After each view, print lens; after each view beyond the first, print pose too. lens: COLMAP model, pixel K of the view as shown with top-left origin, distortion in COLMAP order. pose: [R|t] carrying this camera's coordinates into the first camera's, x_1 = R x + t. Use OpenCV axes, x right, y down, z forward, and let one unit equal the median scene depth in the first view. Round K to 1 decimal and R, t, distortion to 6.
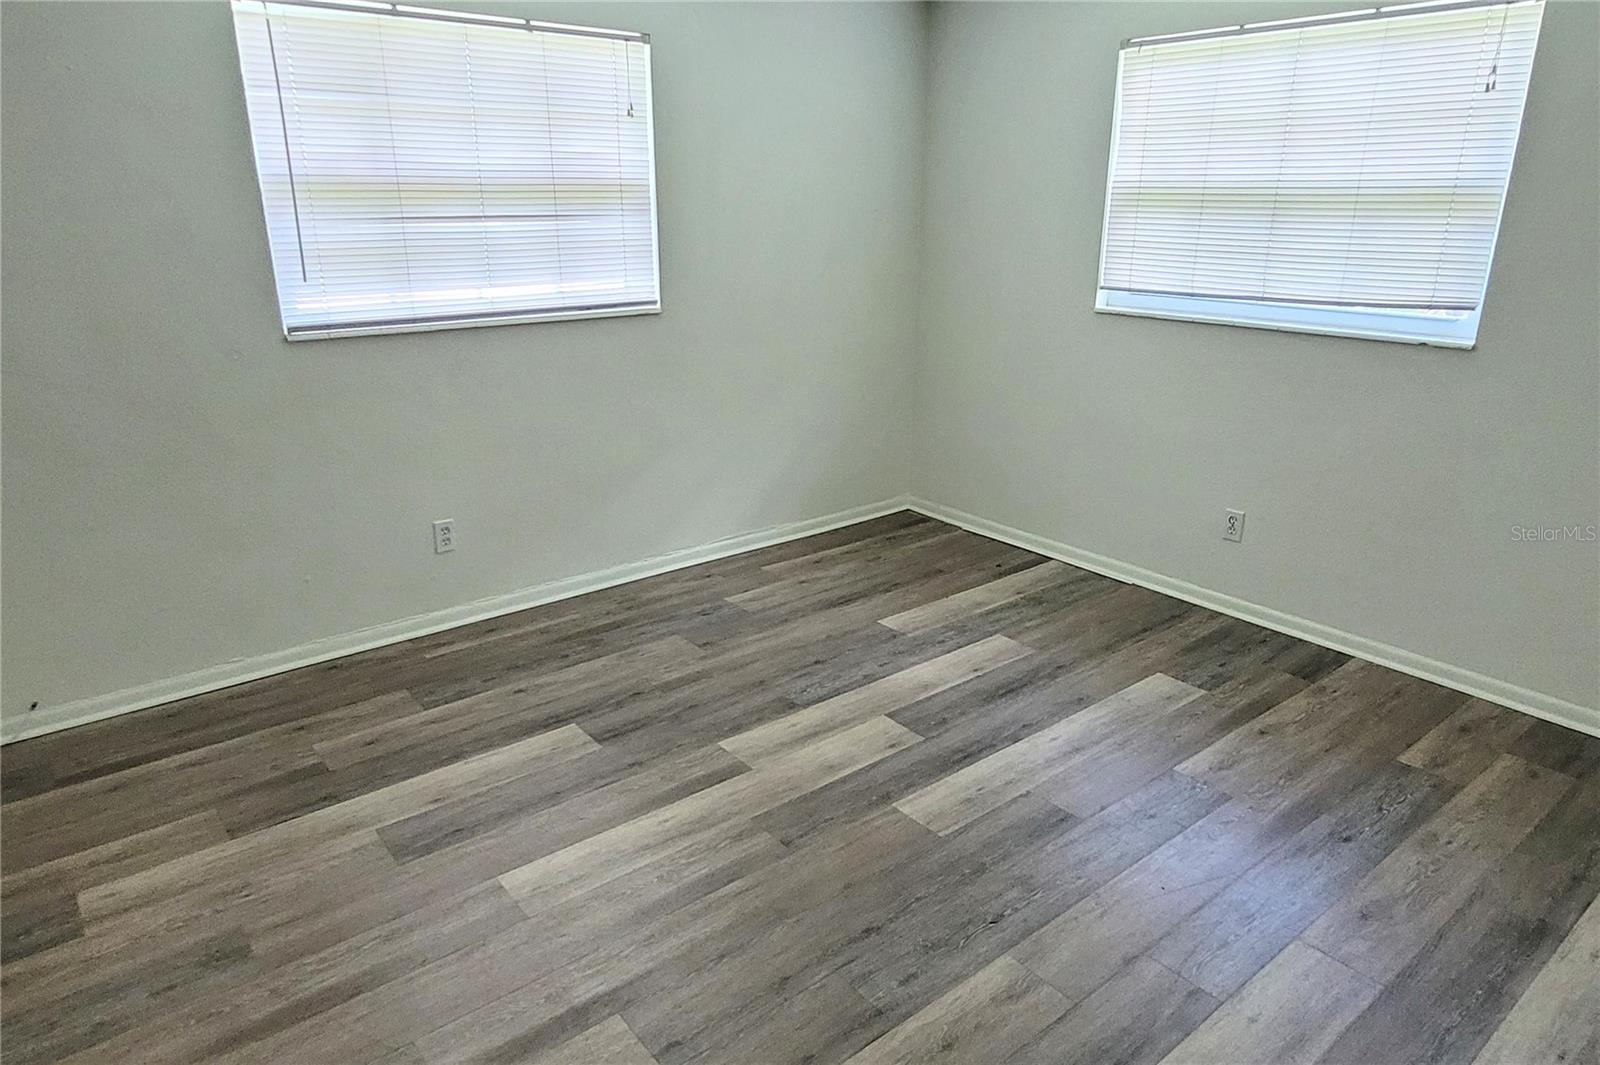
lens RADIAL K [[1013.7, 0, 810.5], [0, 1013.7, 529.3], [0, 0, 1]] dist [0.004566, 0.003086]
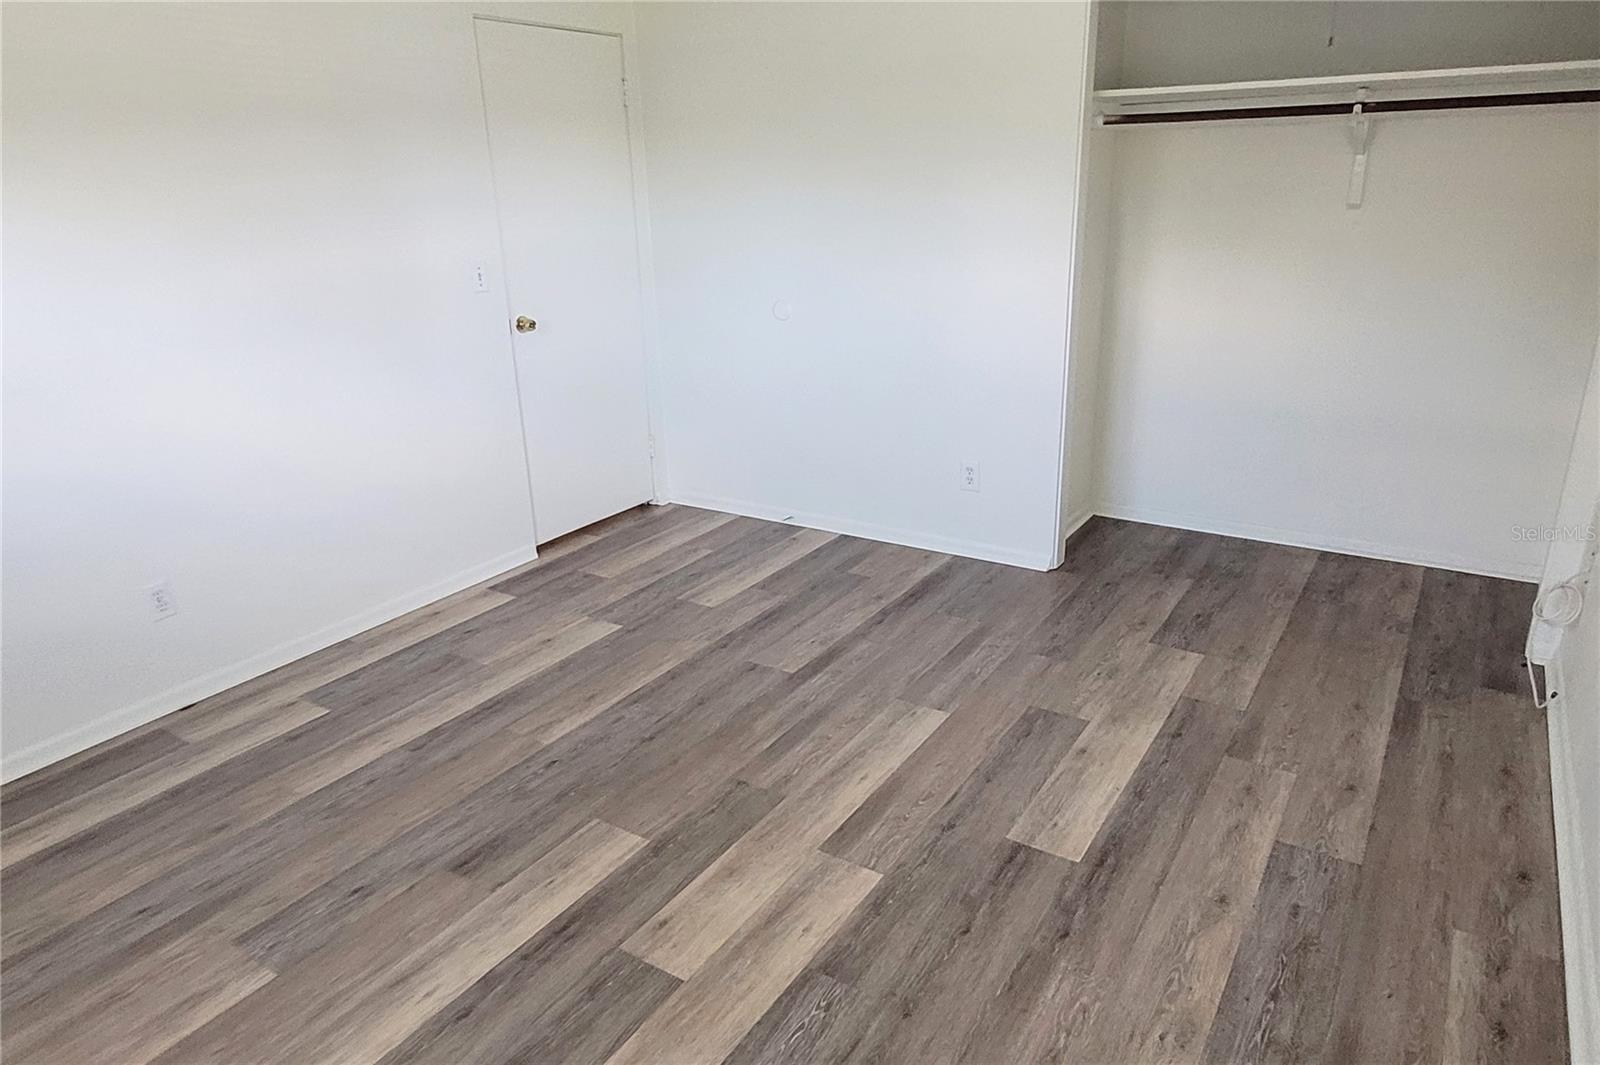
lens RADIAL K [[1013.7, 0, 799.1], [0, 1013.7, 539.3], [0, 0, 1]] dist [0.004566, 0.003086]
pose [[-0.951798, 0.126290, -0.279520, 0.144799], [-0.073082, 0.791684, 0.606544, -0.430203], [0.297892, 0.597735, -0.744294, 1.296911]]
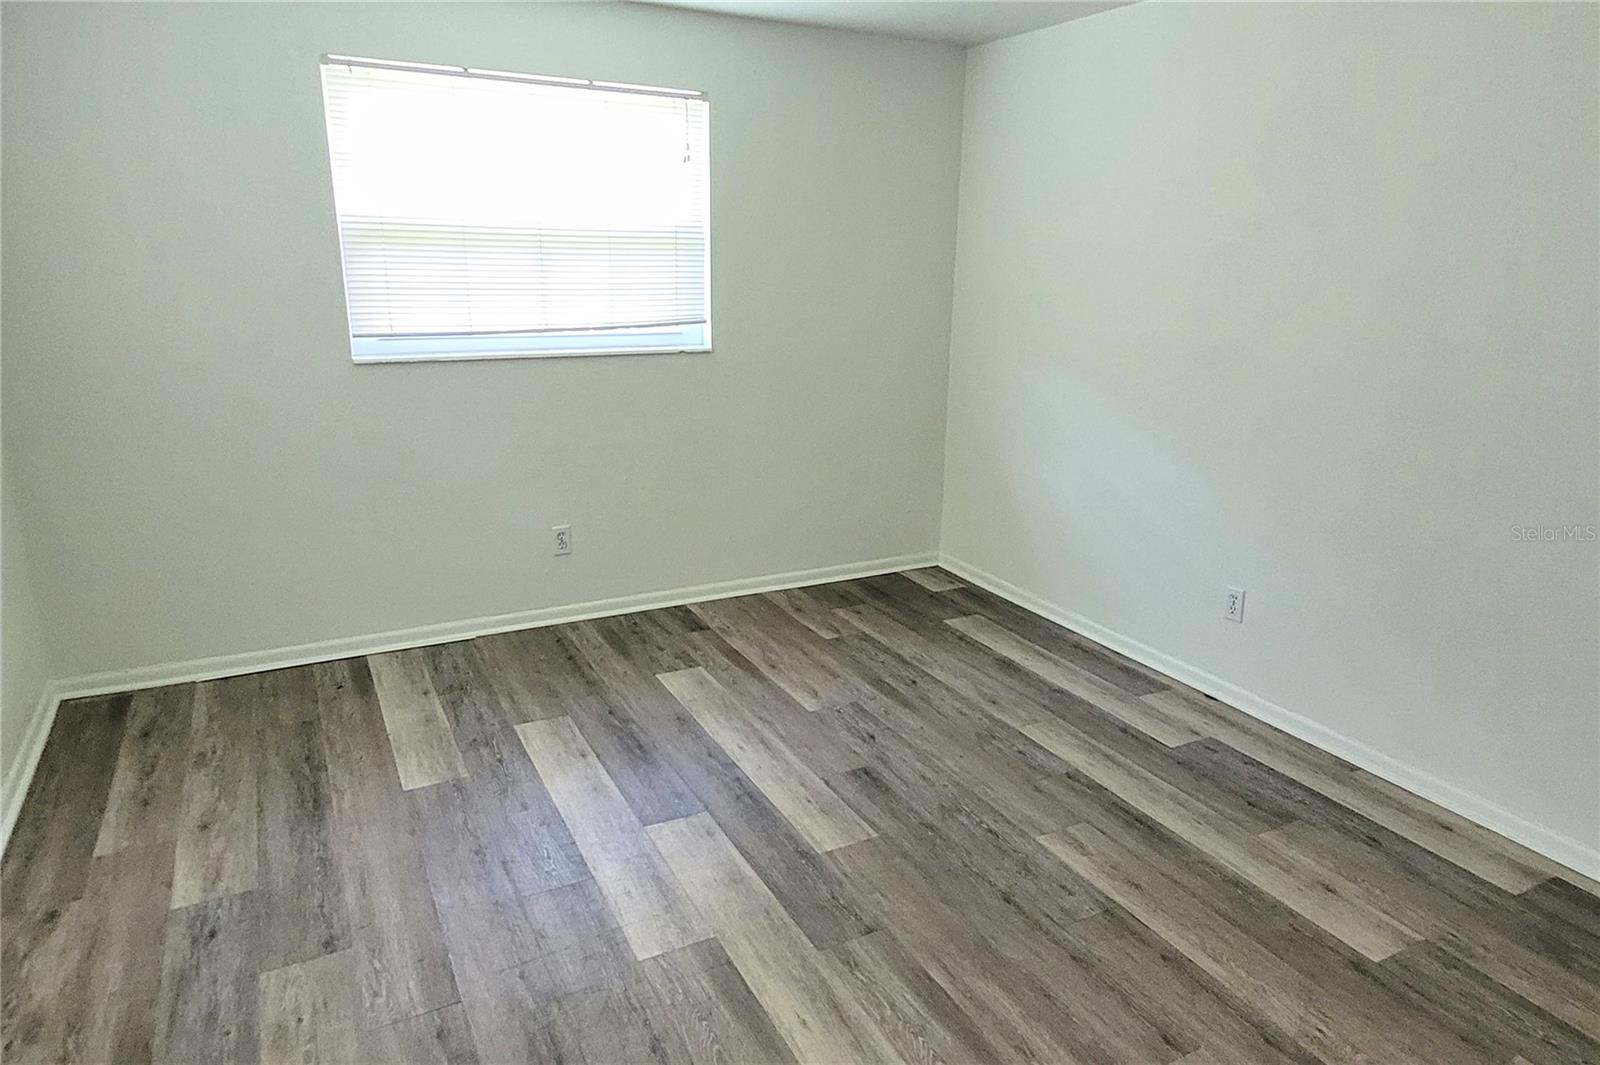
lens RADIAL K [[1013.7, 0, 802.6], [0, 1013.7, 527.4], [0, 0, 1]] dist [0.004566, 0.003086]
pose [[0.194841, -0.264060, 0.944621, -0.634207], [0.290167, 0.935488, 0.201656, -0.186629], [-0.936931, 0.234807, 0.258893, 0.569143]]
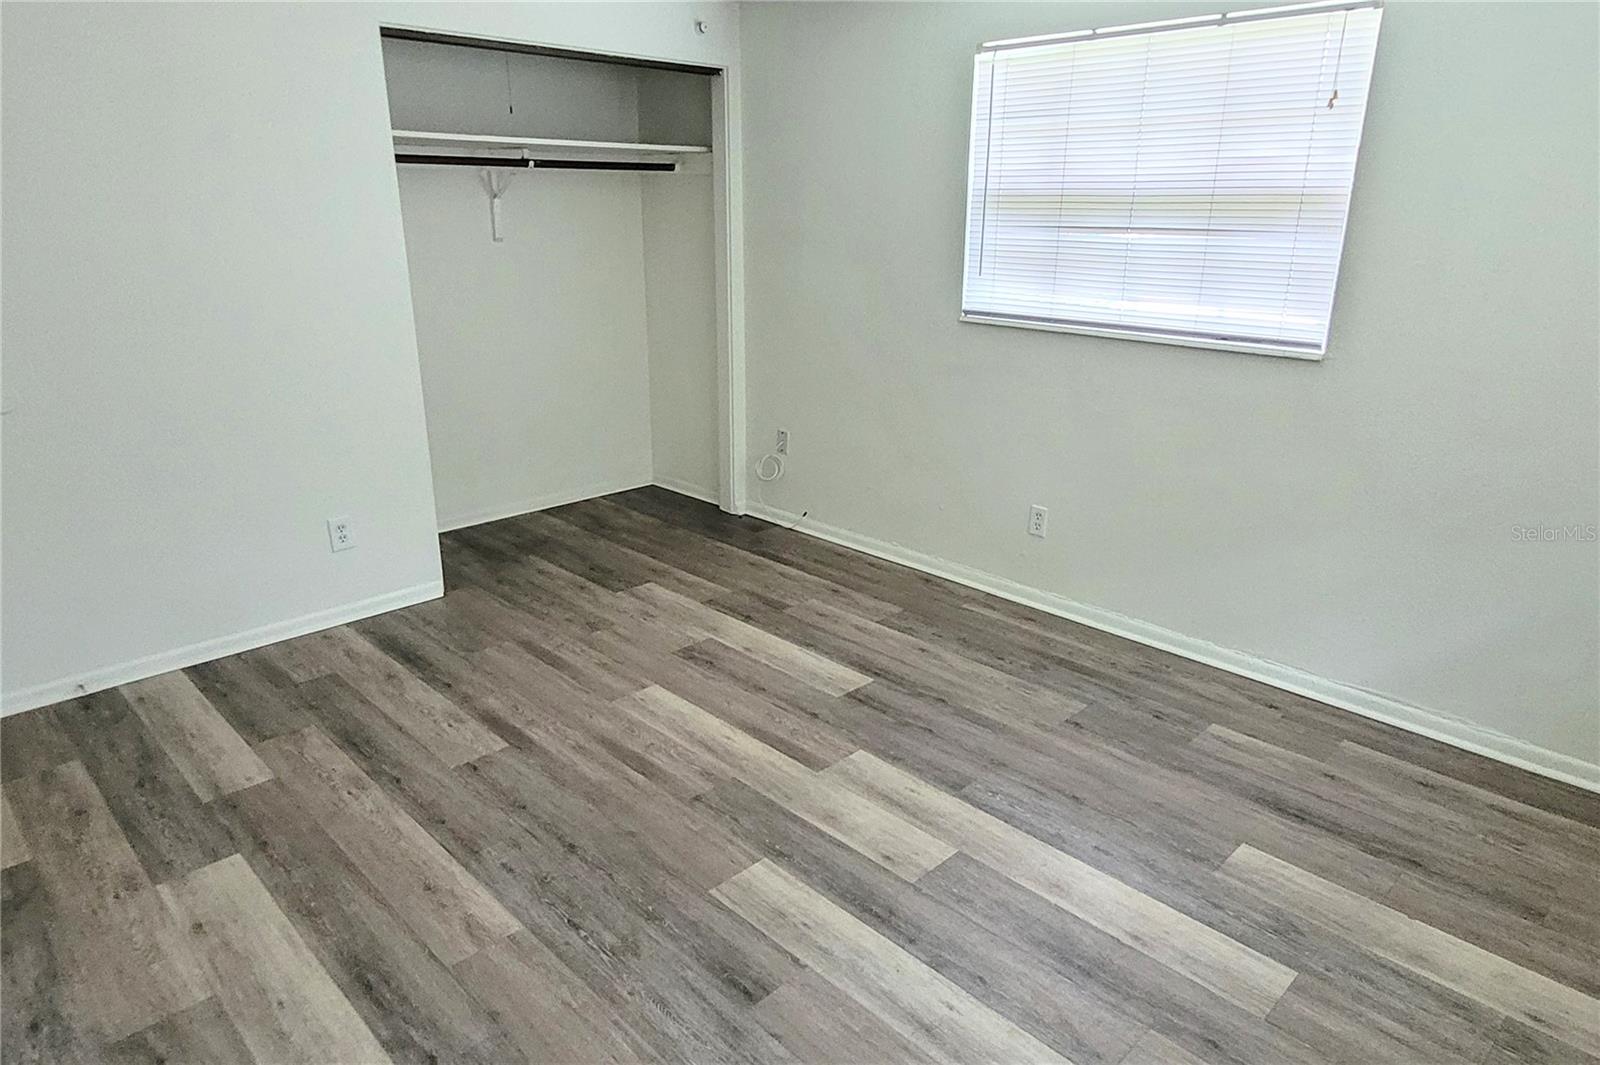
lens RADIAL K [[1013.7, 0, 791.3], [0, 1013.7, 522.7], [0, 0, 1]] dist [0.004566, 0.003086]
pose [[0.086823, 0.302873, -0.949068, 0.721067], [-0.319695, 0.910750, 0.261399, -0.214149], [0.943534, 0.280717, 0.175901, 0.640006]]
